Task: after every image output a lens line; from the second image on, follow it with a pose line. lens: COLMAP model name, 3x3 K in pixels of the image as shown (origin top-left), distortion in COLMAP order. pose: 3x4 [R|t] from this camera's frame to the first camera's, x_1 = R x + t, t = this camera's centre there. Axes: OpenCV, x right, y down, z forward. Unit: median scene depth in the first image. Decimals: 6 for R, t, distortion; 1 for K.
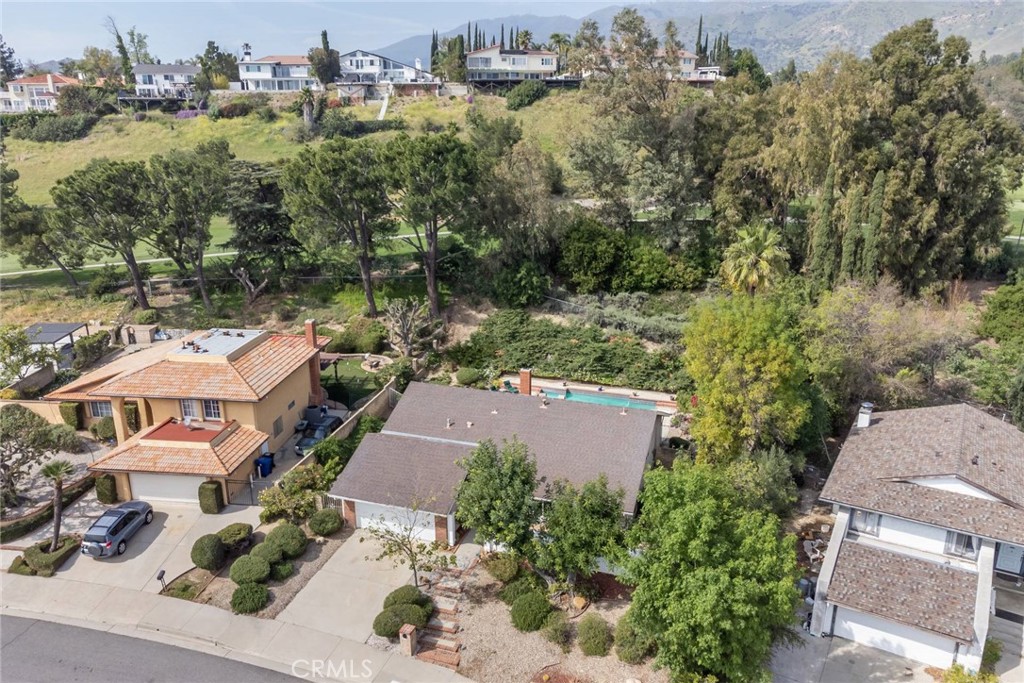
lens RADIAL K [[769.1, 0, 513.2], [0, 769.1, 368.3], [0, 0, 1]] dist [0.036070, -0.043846]
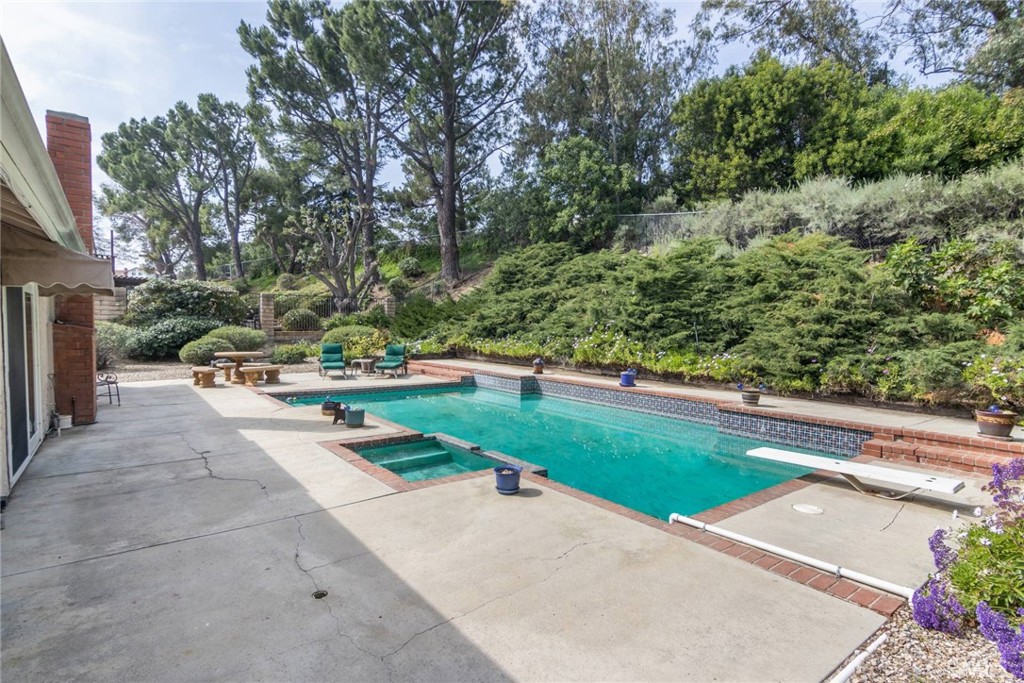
lens RADIAL K [[530.5, 0, 512.0], [0, 530.5, 341.5], [0, 0, 1]] dist [0.003143, 0.000797]
pose [[0.827755, 0.029586, -0.560310, 0.172526], [-0.194700, 0.951705, -0.237380, 0.062469], [0.526226, 0.305584, 0.793539, 0.795844]]
